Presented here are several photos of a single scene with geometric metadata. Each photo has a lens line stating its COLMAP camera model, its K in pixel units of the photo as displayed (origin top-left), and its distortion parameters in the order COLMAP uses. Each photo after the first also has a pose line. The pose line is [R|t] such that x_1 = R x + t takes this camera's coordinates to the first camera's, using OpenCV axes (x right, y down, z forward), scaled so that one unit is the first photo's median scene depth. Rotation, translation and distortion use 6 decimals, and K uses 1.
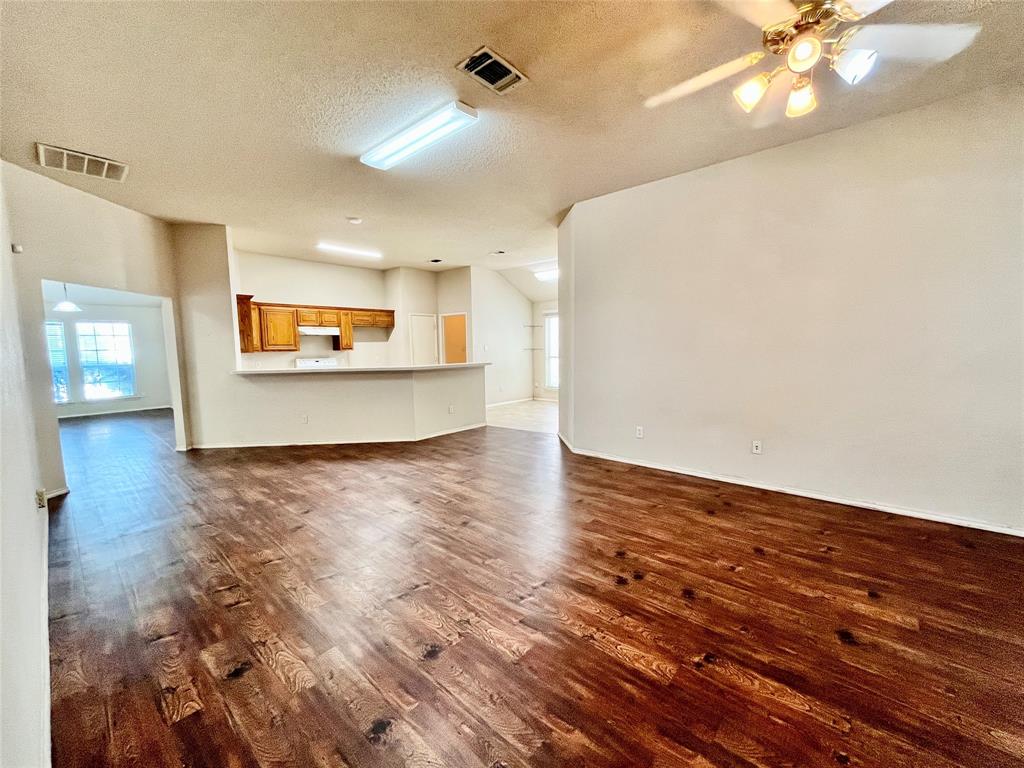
lens RADIAL K [[415.1, 0, 510.9], [0, 415.1, 386.0], [0, 0, 1]] dist [-0.004128, 0.000176]
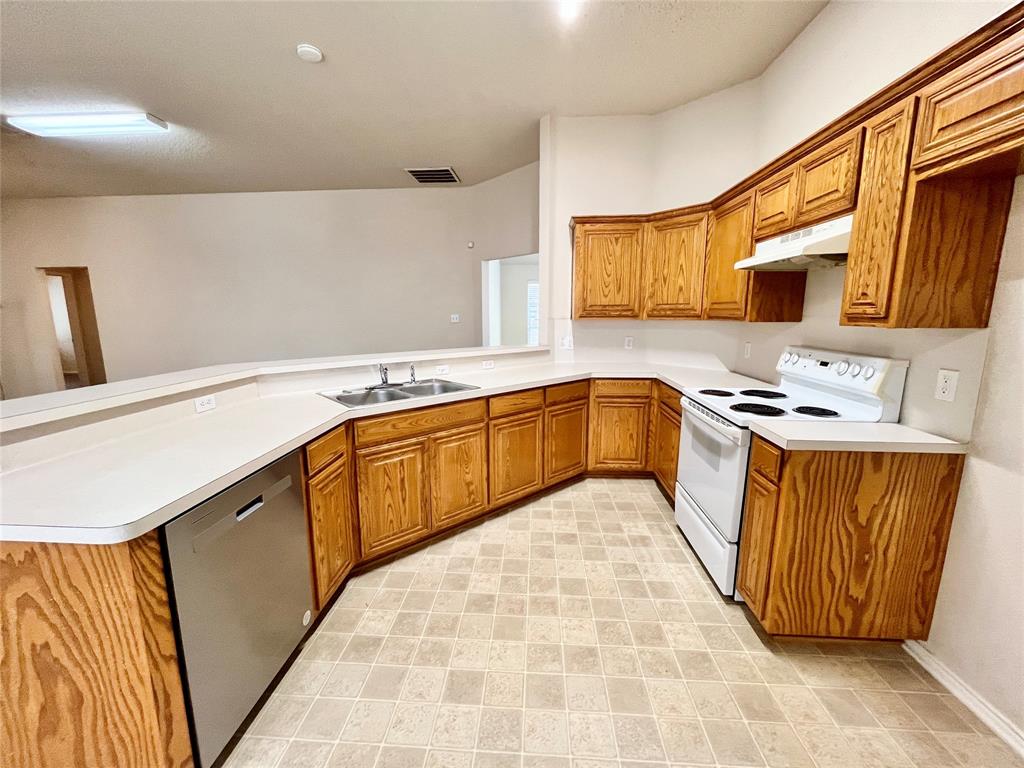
lens RADIAL K [[415.1, 0, 506.2], [0, 415.1, 382.9], [0, 0, 1]] dist [-0.004128, 0.000176]
pose [[-0.788501, 0.119852, -0.603243, -0.200786], [-0.044660, 0.967082, 0.250515, -0.143935], [0.613410, 0.224472, -0.757192, 1.482598]]
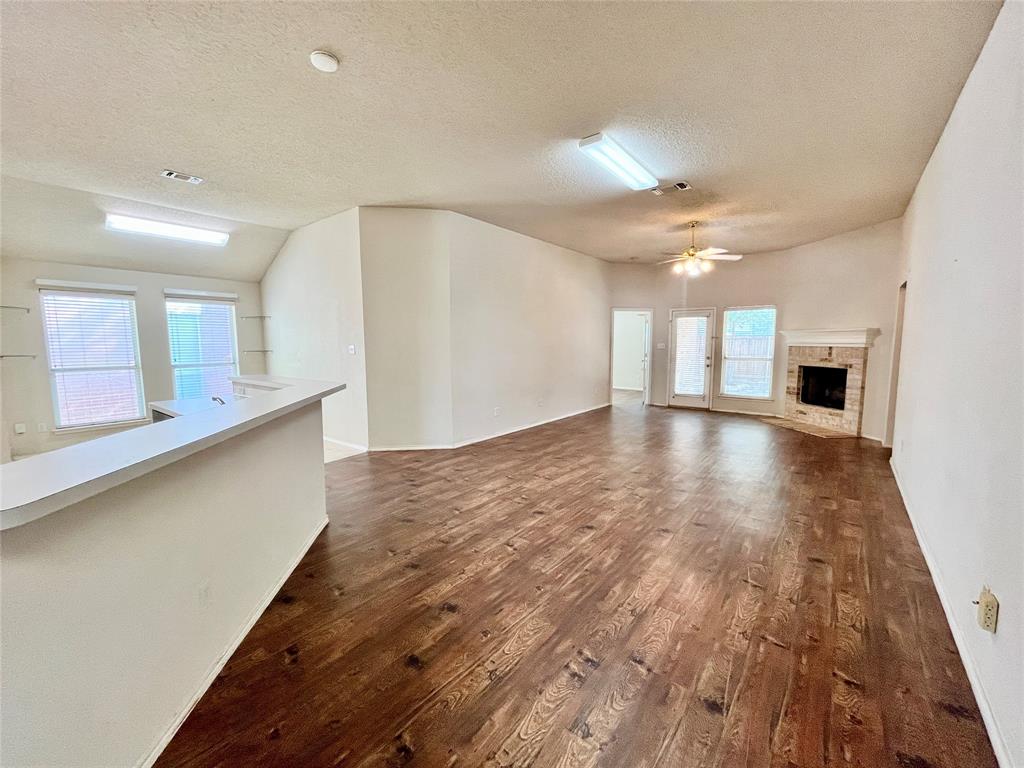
lens RADIAL K [[415.1, 0, 515.1], [0, 415.1, 385.3], [0, 0, 1]] dist [-0.004128, 0.000176]
pose [[-0.058982, -0.087769, 0.994393, -0.793198], [0.102437, 0.990337, 0.093487, -0.070590], [-0.992989, 0.107376, -0.049421, 0.793835]]
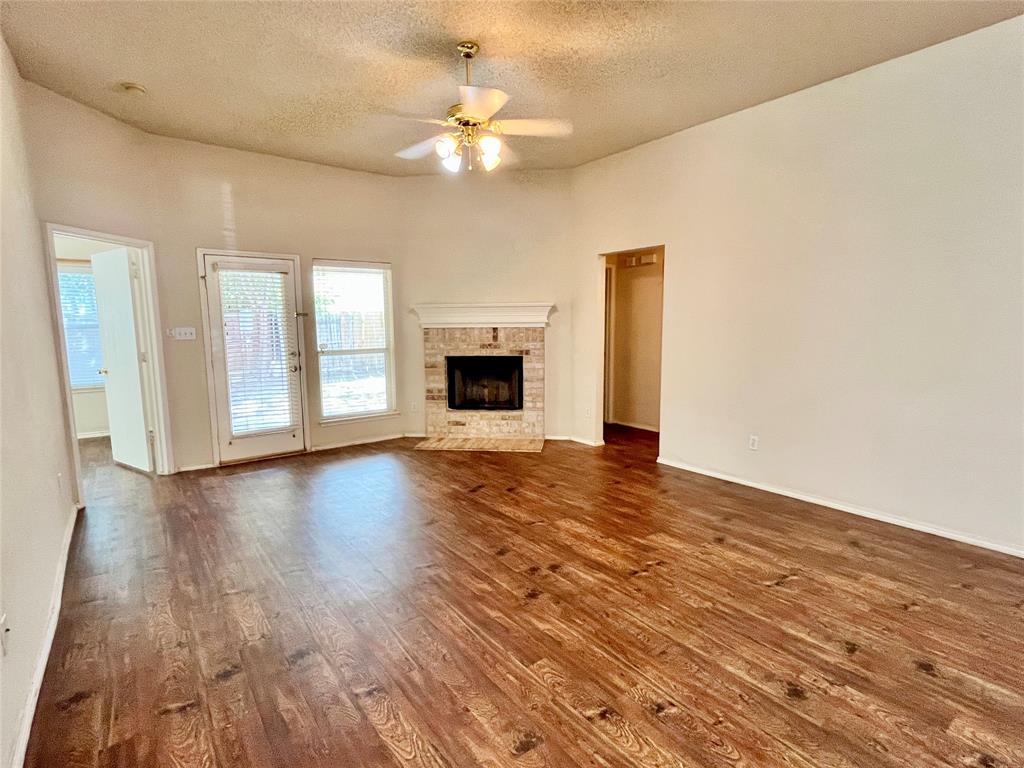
lens RADIAL K [[506.9, 0, 511.9], [0, 506.9, 384.9], [0, 0, 1]] dist [-0.004252, -0.002125]
pose [[-0.981682, 0.001090, 0.190524, 0.056323], [0.043899, 0.974373, 0.220614, -0.090339], [-0.185401, 0.224937, -0.956572, 0.852915]]
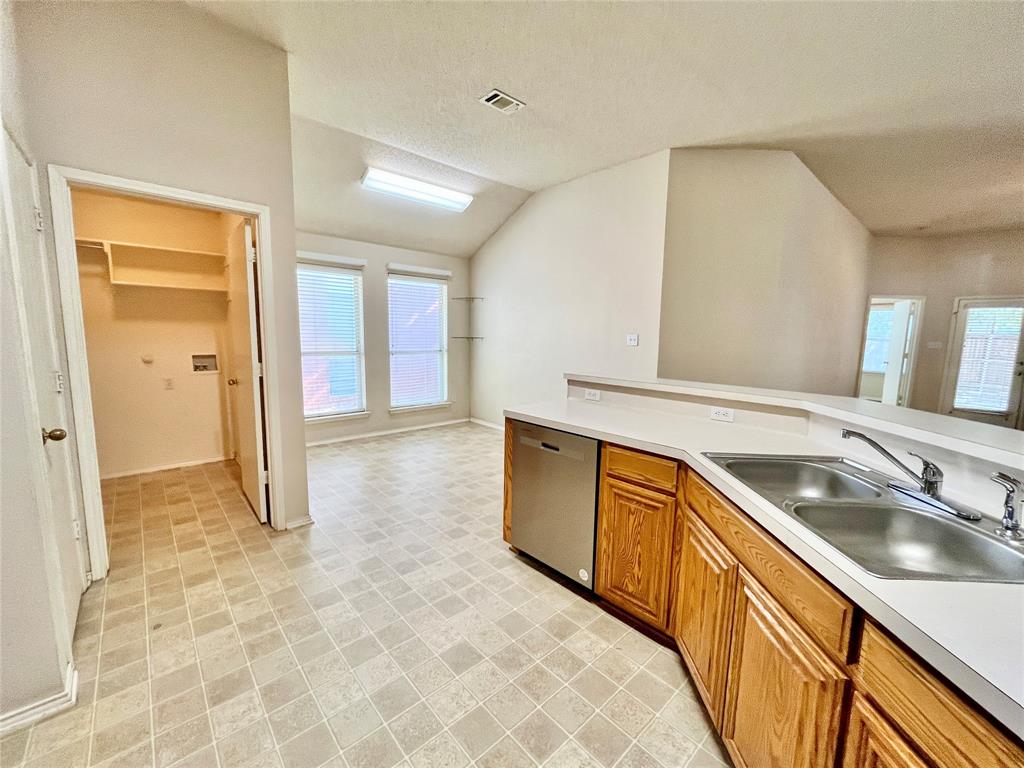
lens RADIAL K [[415.1, 0, 513.5], [0, 415.1, 385.4], [0, 0, 1]] dist [-0.004128, 0.000176]
pose [[0.107445, -0.109031, 0.988214, -0.587363], [0.075107, 0.992018, 0.101285, -0.109914], [-0.991370, 0.063339, 0.114776, 1.224647]]
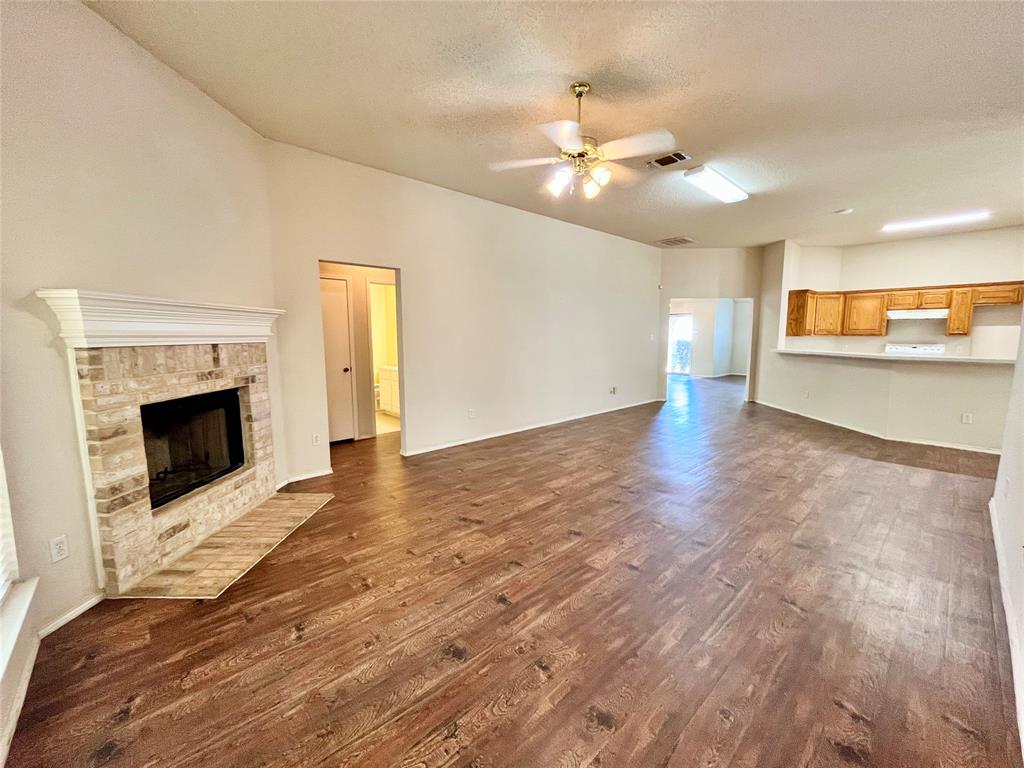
lens RADIAL K [[415.1, 0, 513.3], [0, 415.1, 382.5], [0, 0, 1]] dist [-0.004128, 0.000176]
pose [[-0.095429, 0.130479, -0.986848, 0.735746], [-0.092949, 0.985873, 0.139338, -0.038156], [0.991087, 0.105023, -0.081953, 0.277358]]
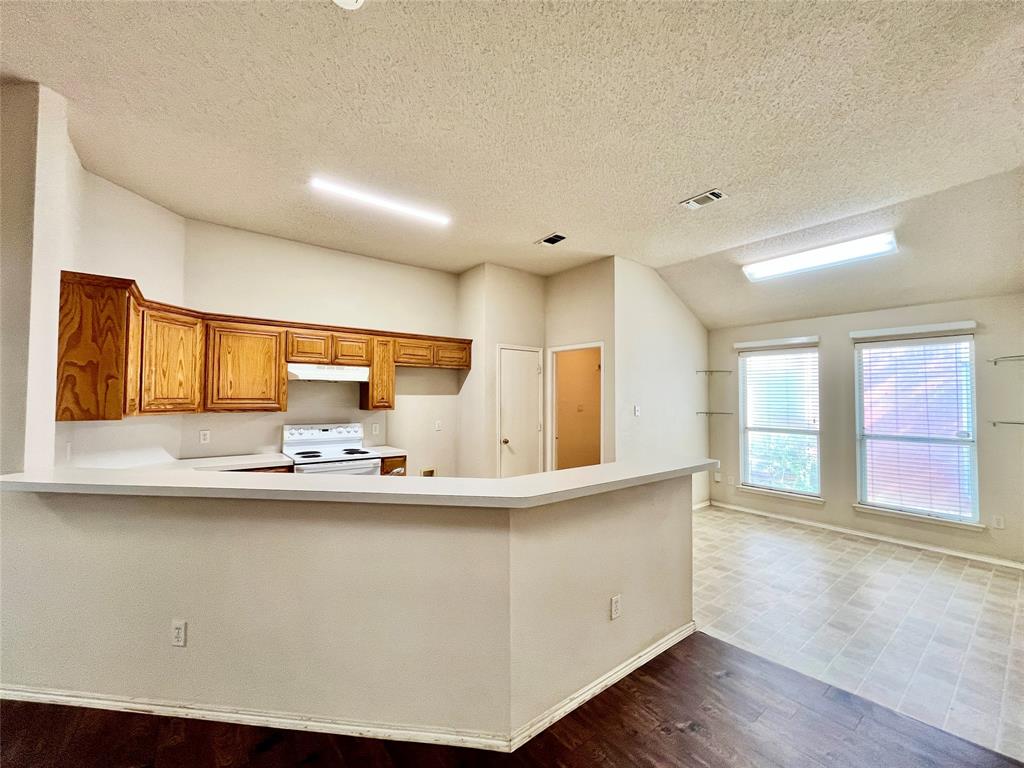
lens RADIAL K [[415.1, 0, 510.2], [0, 415.1, 384.8], [0, 0, 1]] dist [-0.004128, 0.000176]
pose [[0.981144, 0.014865, -0.192707, -0.184402], [-0.039087, 0.991697, -0.122511, -0.084047], [0.189286, 0.127733, 0.973579, 0.718287]]
